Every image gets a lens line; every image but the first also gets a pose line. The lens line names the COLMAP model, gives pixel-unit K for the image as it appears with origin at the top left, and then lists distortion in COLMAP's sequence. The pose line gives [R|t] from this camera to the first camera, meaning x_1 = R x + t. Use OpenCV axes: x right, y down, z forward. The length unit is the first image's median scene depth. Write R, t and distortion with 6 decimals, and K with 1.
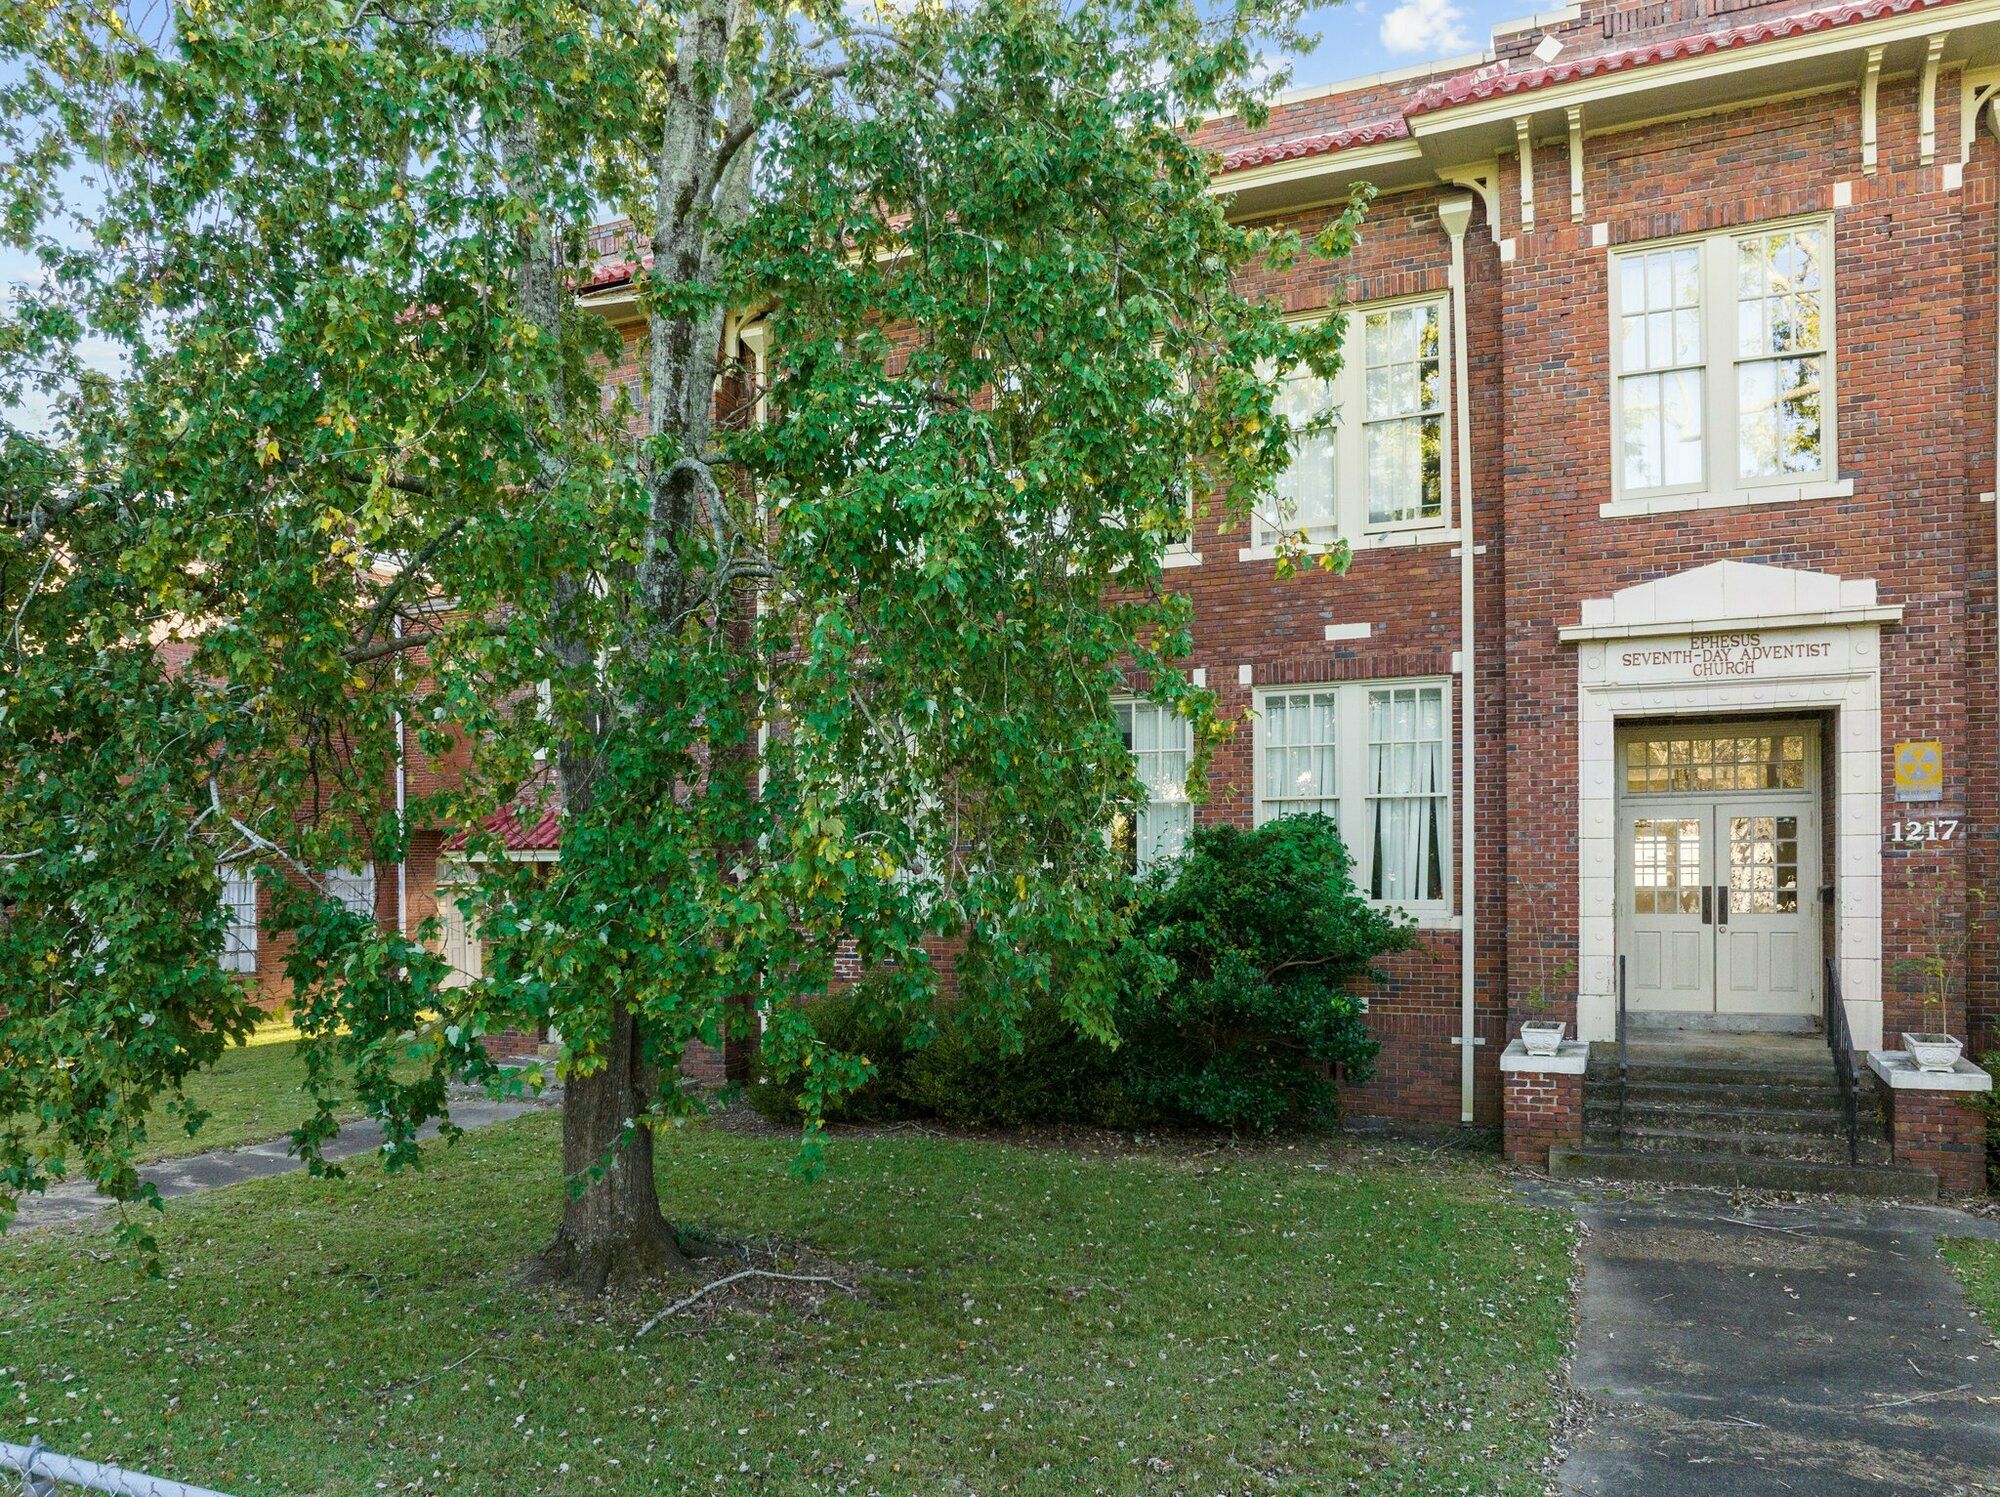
lens RADIAL K [[1411.5, 0, 1024.1], [0, 1411.5, 895.5], [0, 0, 1]] dist [-0.042119, 0.010593]
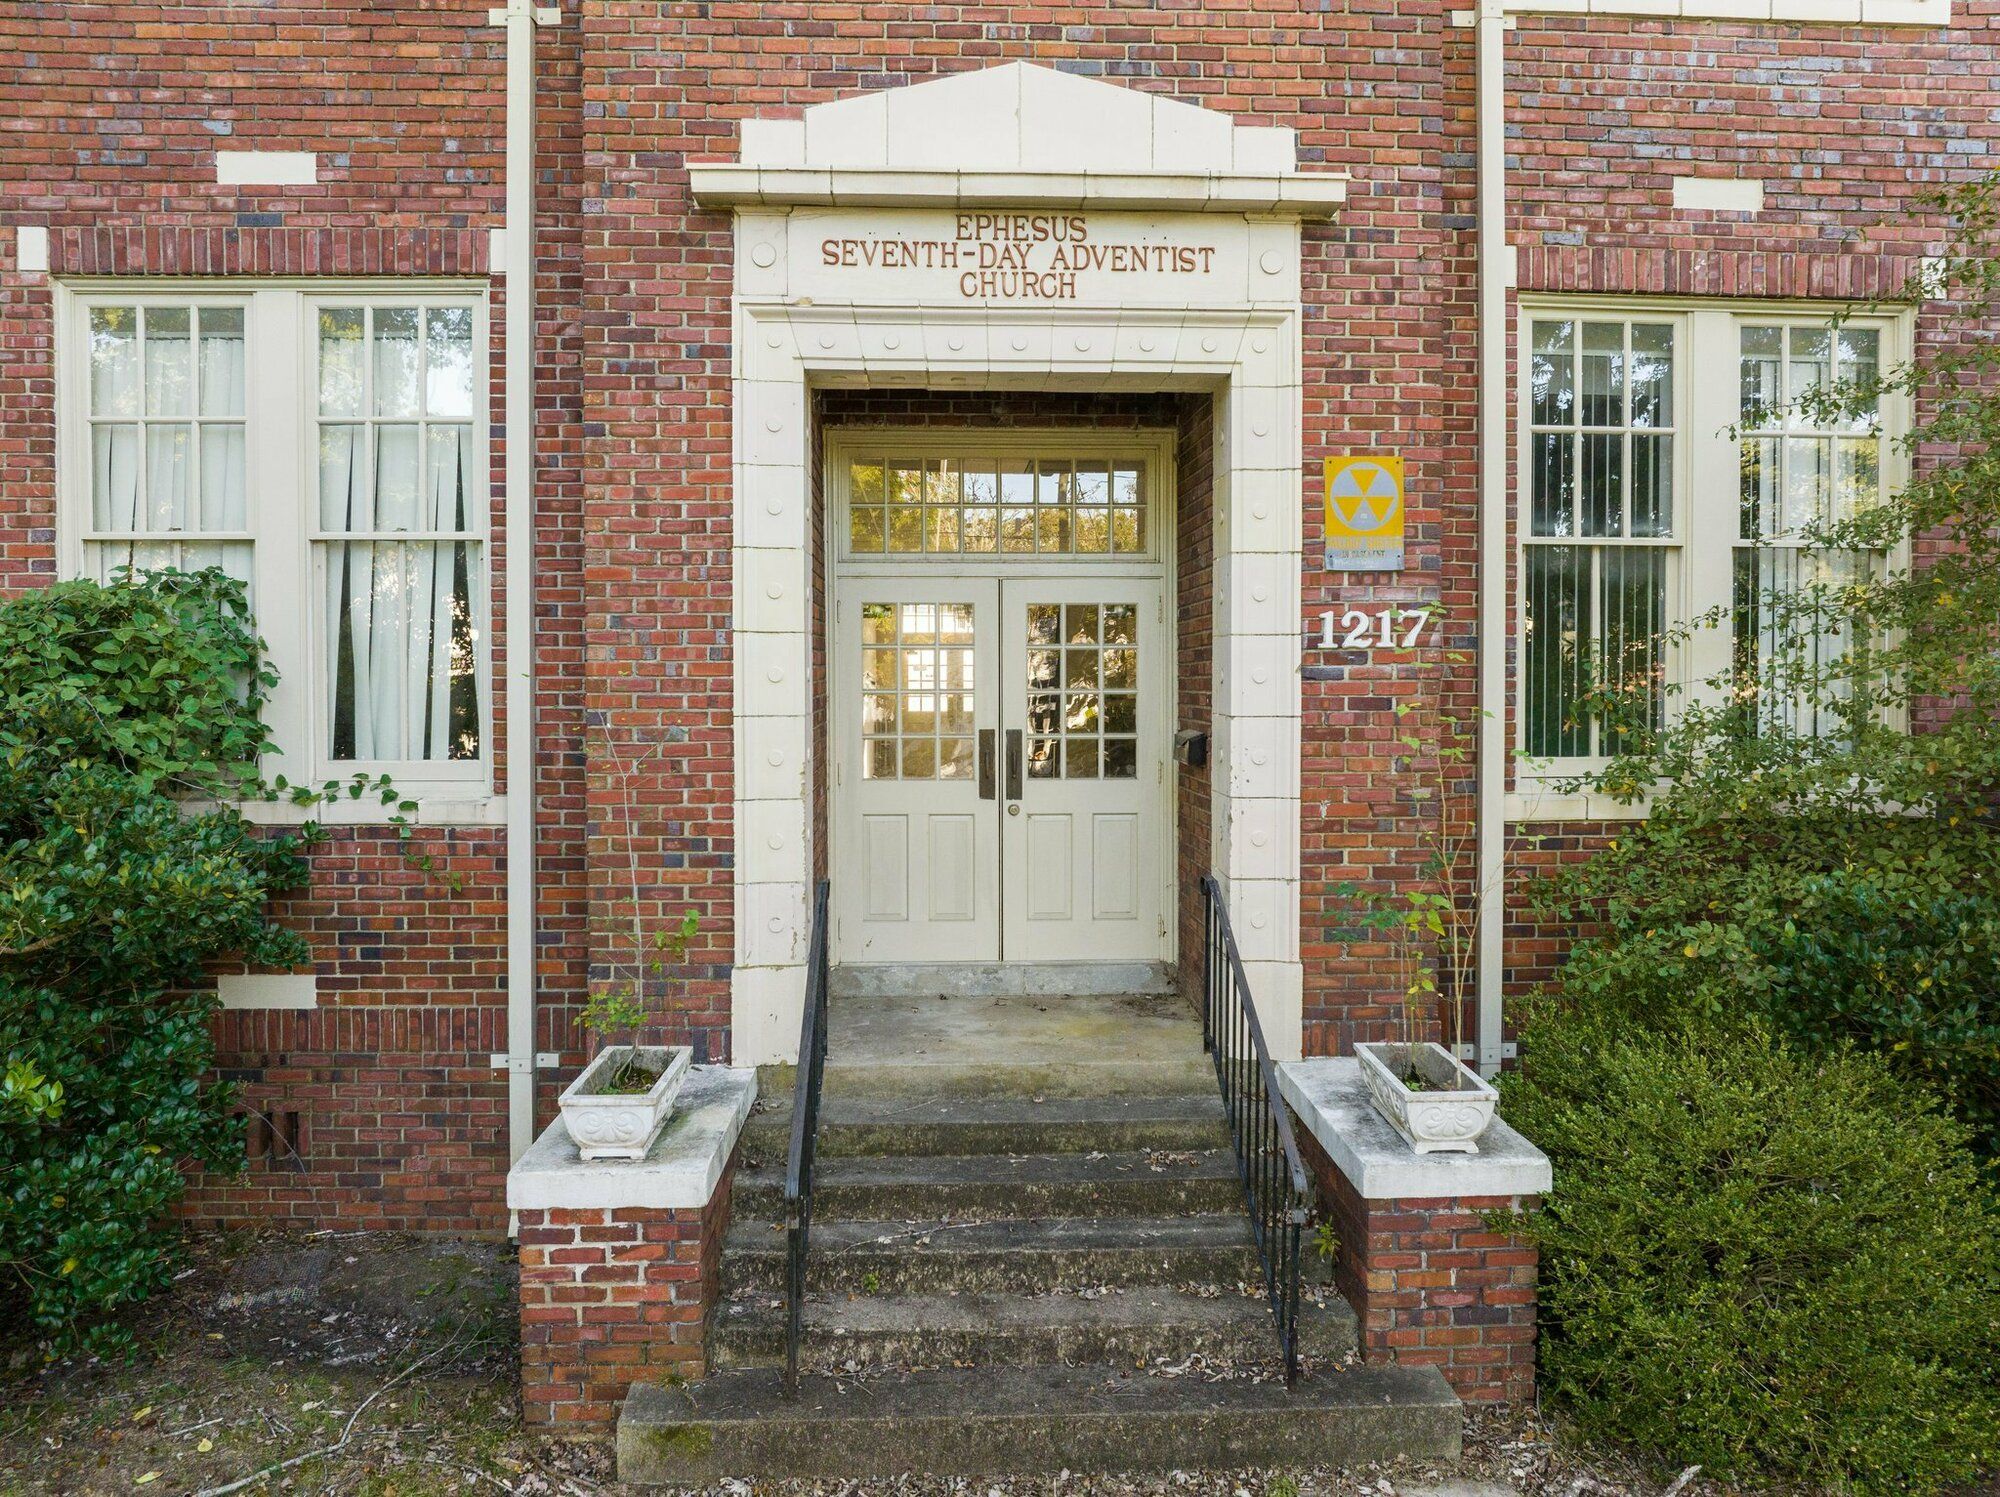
lens RADIAL K [[1411.5, 0, 1007.7], [0, 1411.5, 750.1], [0, 0, 1]] dist [-0.042119, 0.010593]
pose [[0.894340, -0.012387, 0.447217, 0.272246], [-0.000752, 0.999574, 0.029189, -0.015575], [-0.447388, -0.026441, 0.893949, 0.550459]]
